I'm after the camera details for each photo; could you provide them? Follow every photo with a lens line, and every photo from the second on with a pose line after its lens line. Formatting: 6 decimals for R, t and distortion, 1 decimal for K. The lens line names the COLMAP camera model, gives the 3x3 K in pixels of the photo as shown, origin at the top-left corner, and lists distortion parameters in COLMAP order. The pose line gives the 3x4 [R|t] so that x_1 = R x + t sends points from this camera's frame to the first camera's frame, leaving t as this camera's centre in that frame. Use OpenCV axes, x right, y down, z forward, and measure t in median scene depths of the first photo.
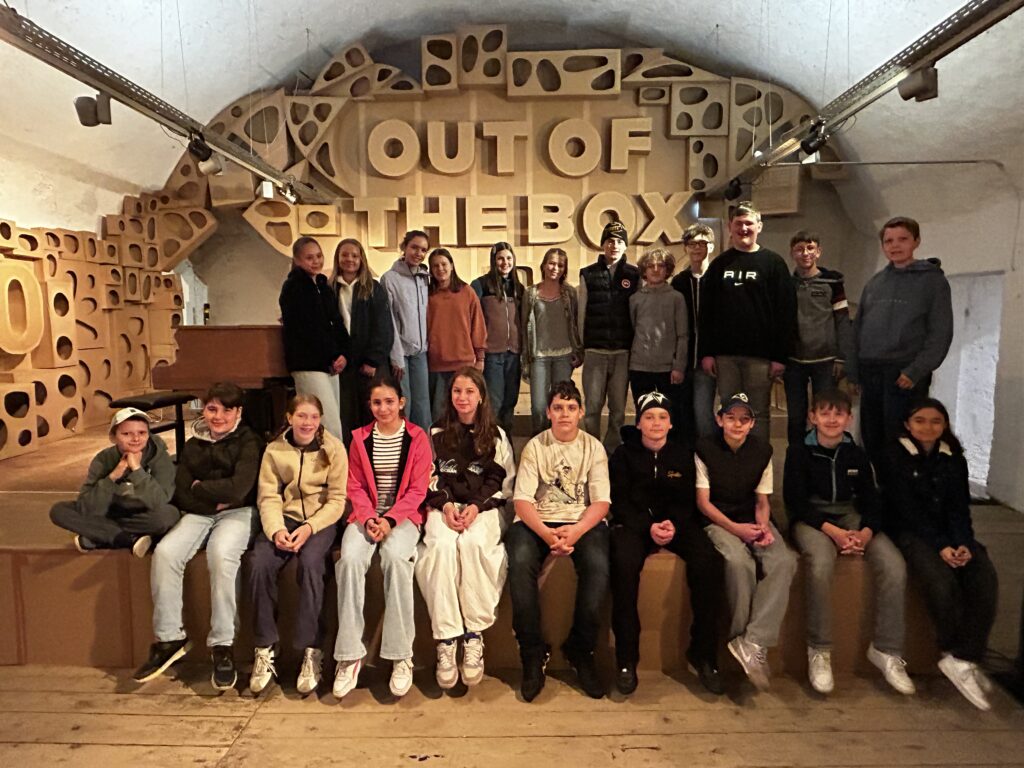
lens RADIAL K [[661.3, 0, 511.4], [0, 661.3, 380.0], [0, 0, 1]] dist [-0.001702, -0.007058]
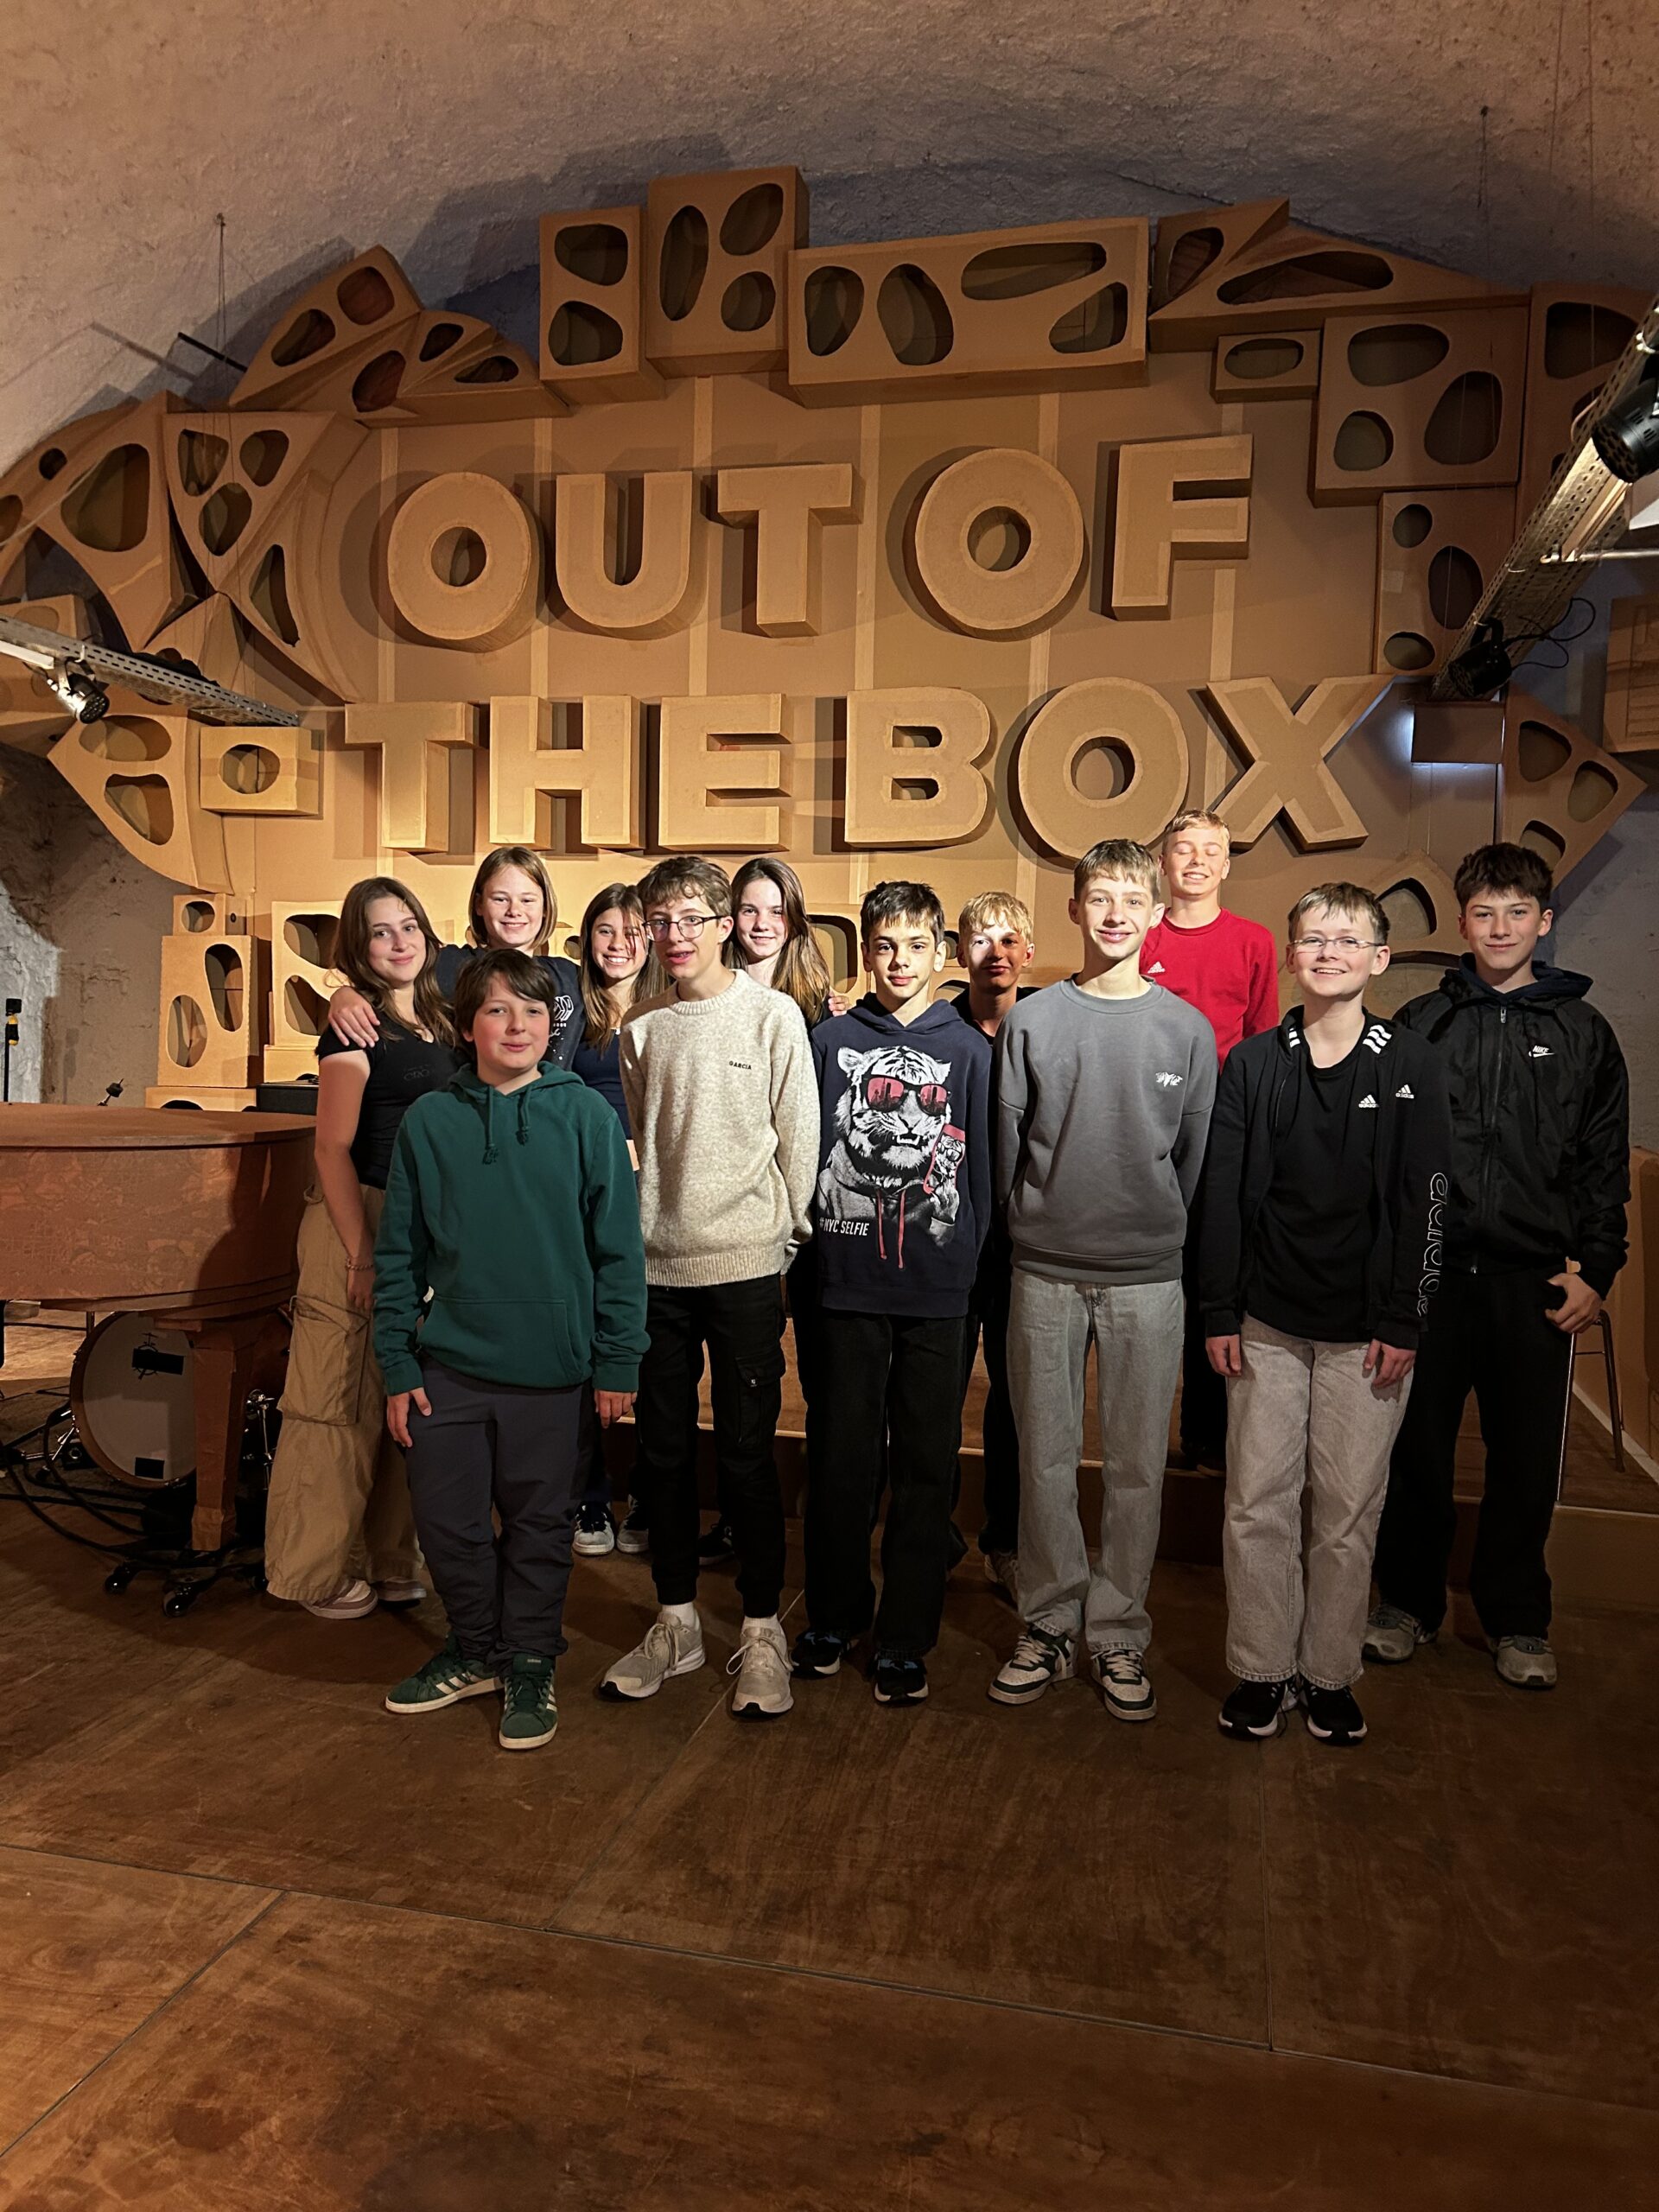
lens RADIAL K [[1694.3, 0, 835.7], [0, 1694.3, 1123.5], [0, 0, 1]] dist [0.007291, -0.002610]
pose [[0.977208, 0.043837, -0.207710, 0.200121], [-0.051351, 0.998202, -0.030918, -0.047990], [0.205981, 0.040880, 0.977702, 0.213497]]
